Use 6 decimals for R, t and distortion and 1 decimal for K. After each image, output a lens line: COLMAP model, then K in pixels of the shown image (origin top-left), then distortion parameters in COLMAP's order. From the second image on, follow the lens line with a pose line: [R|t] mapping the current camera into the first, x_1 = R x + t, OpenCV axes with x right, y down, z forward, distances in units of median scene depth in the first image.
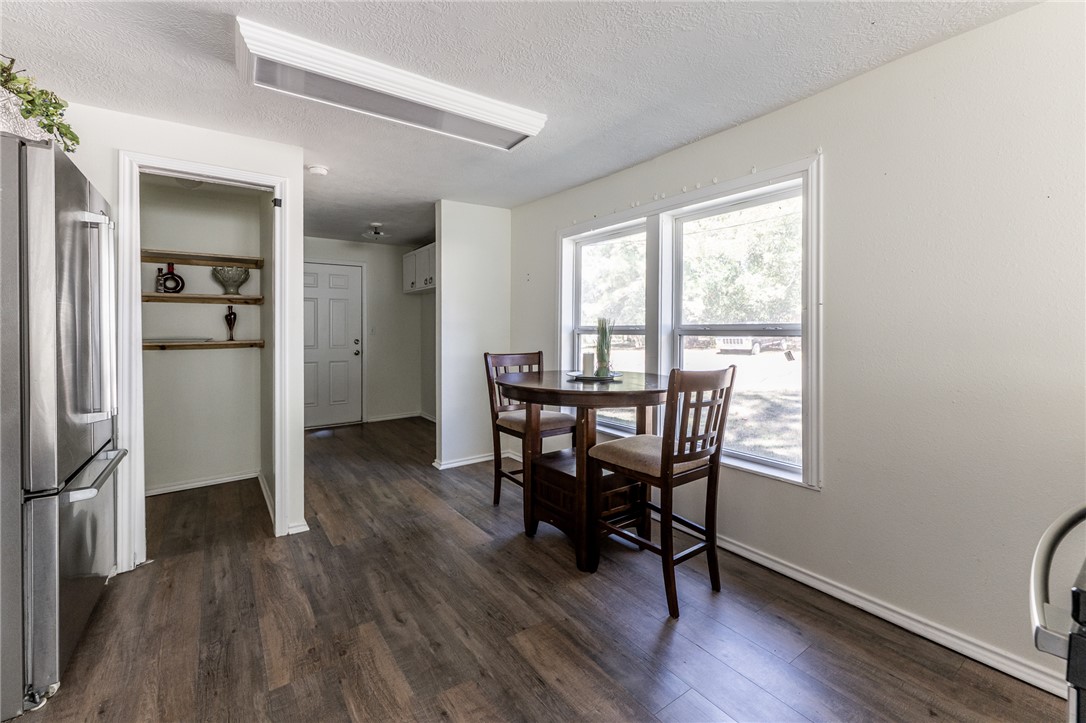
lens RADIAL K [[448.4, 0, 542.4], [0, 448.4, 327.3], [0, 0, 1]] dist [-0.000672, -0.000096]
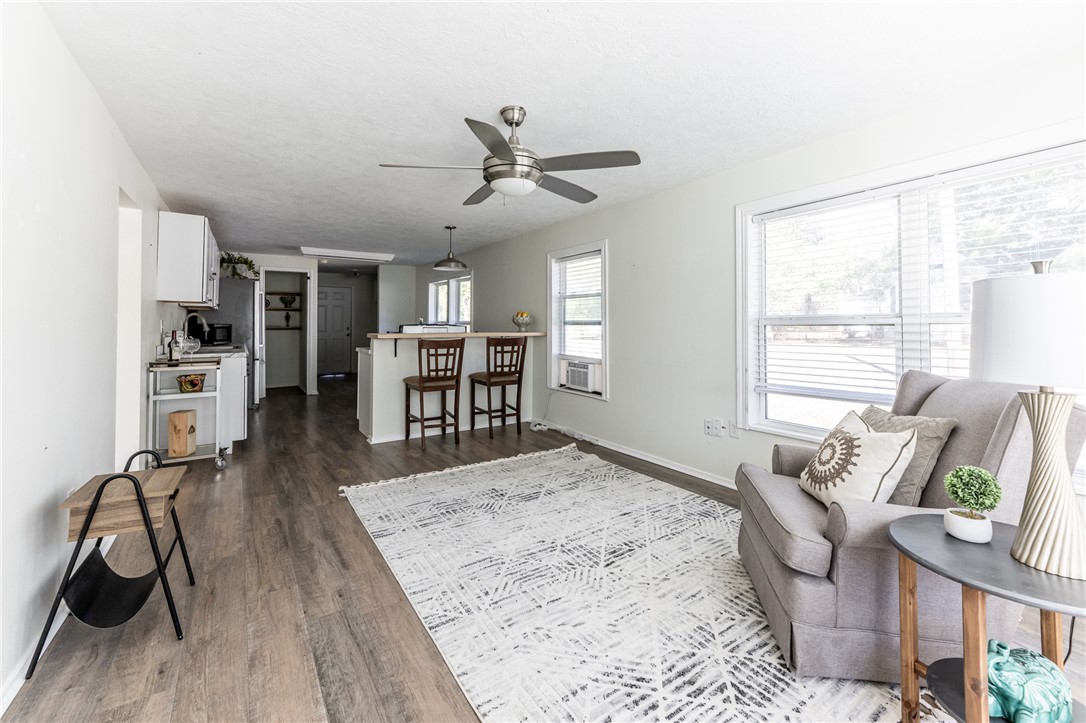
lens RADIAL K [[448.4, 0, 542.4], [0, 448.4, 327.3], [0, 0, 1]] dist [-0.000672, -0.000096]
pose [[0.999131, 0.007145, -0.041054, 1.138622], [-0.006400, 0.999813, 0.018245, -0.029329], [0.041177, -0.017967, 0.998990, -2.001651]]
